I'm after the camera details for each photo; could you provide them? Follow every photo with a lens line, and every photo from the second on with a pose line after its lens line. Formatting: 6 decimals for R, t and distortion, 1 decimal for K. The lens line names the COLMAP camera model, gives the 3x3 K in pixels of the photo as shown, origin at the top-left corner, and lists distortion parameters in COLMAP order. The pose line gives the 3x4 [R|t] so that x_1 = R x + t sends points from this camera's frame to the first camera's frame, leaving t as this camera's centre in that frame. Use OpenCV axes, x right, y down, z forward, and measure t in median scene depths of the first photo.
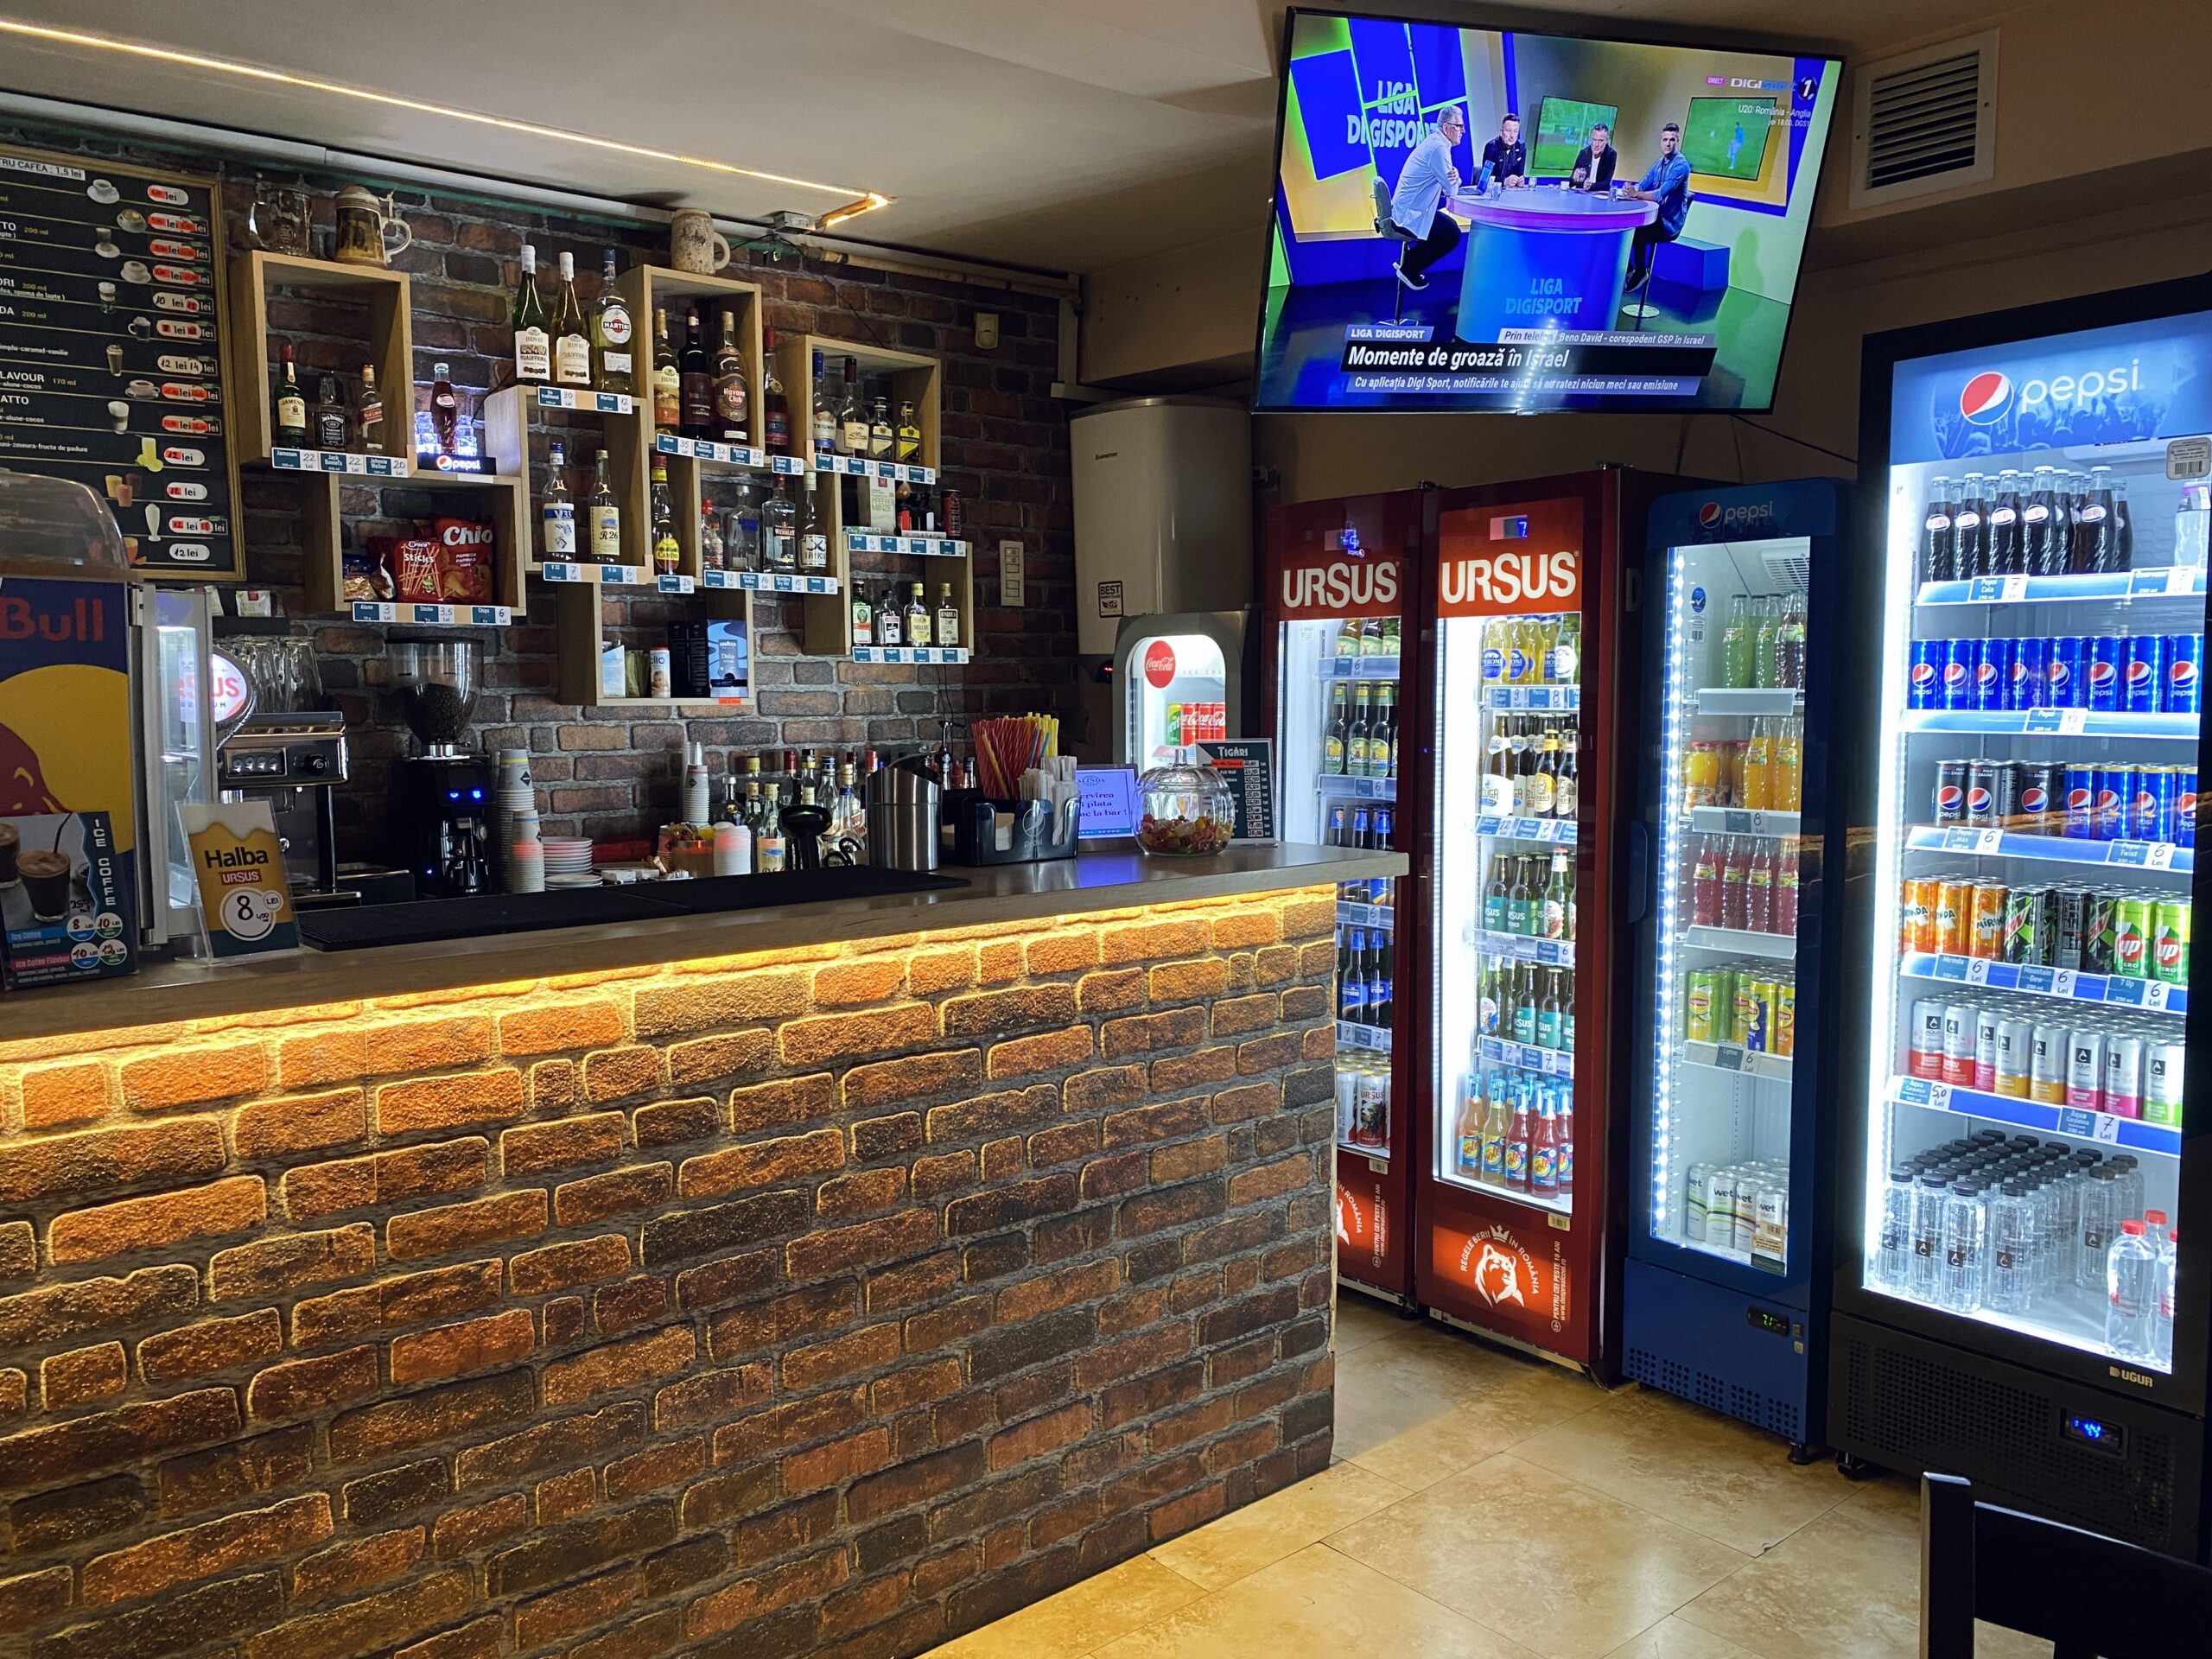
lens RADIAL K [[1698.3, 0, 1103.3], [0, 1698.3, 825.6], [0, 0, 1]] dist [0.004483, 0.000184]
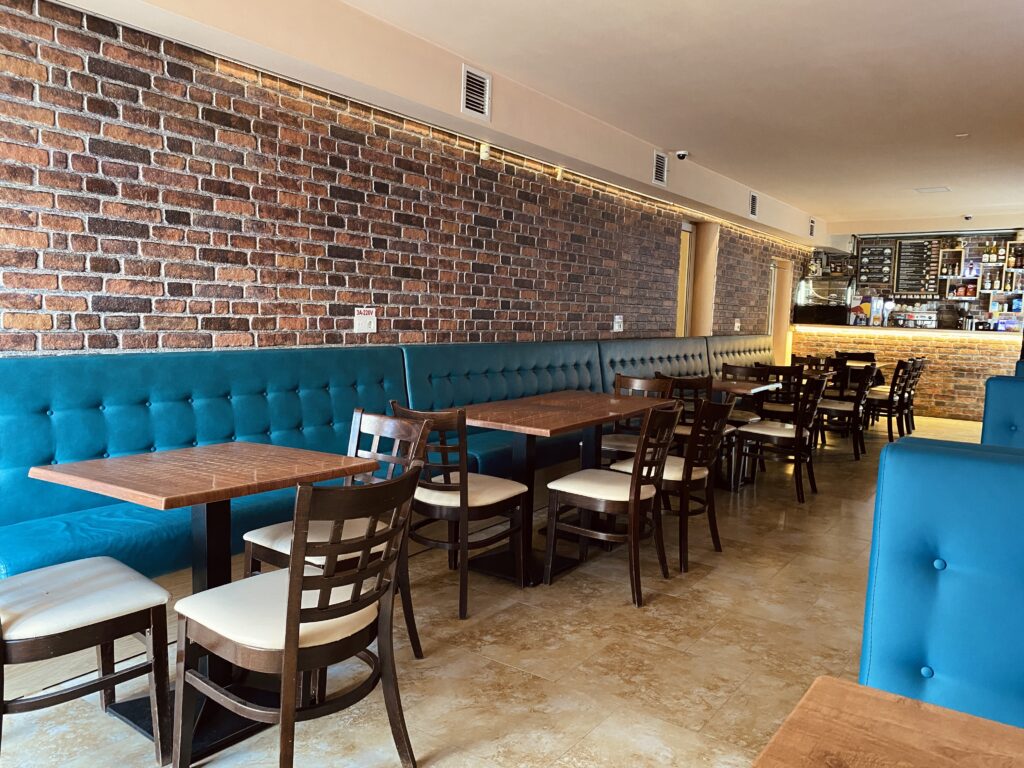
lens RADIAL K [[786.2, 0, 511.2], [0, 786.2, 380.8], [0, 0, 1]] dist [0.004483, 0.000184]
pose [[0.240839, 0.103286, -0.965054, 2.341576], [-0.115609, 0.990295, 0.077136, 0.175578], [0.963655, 0.092991, 0.250442, -1.561256]]
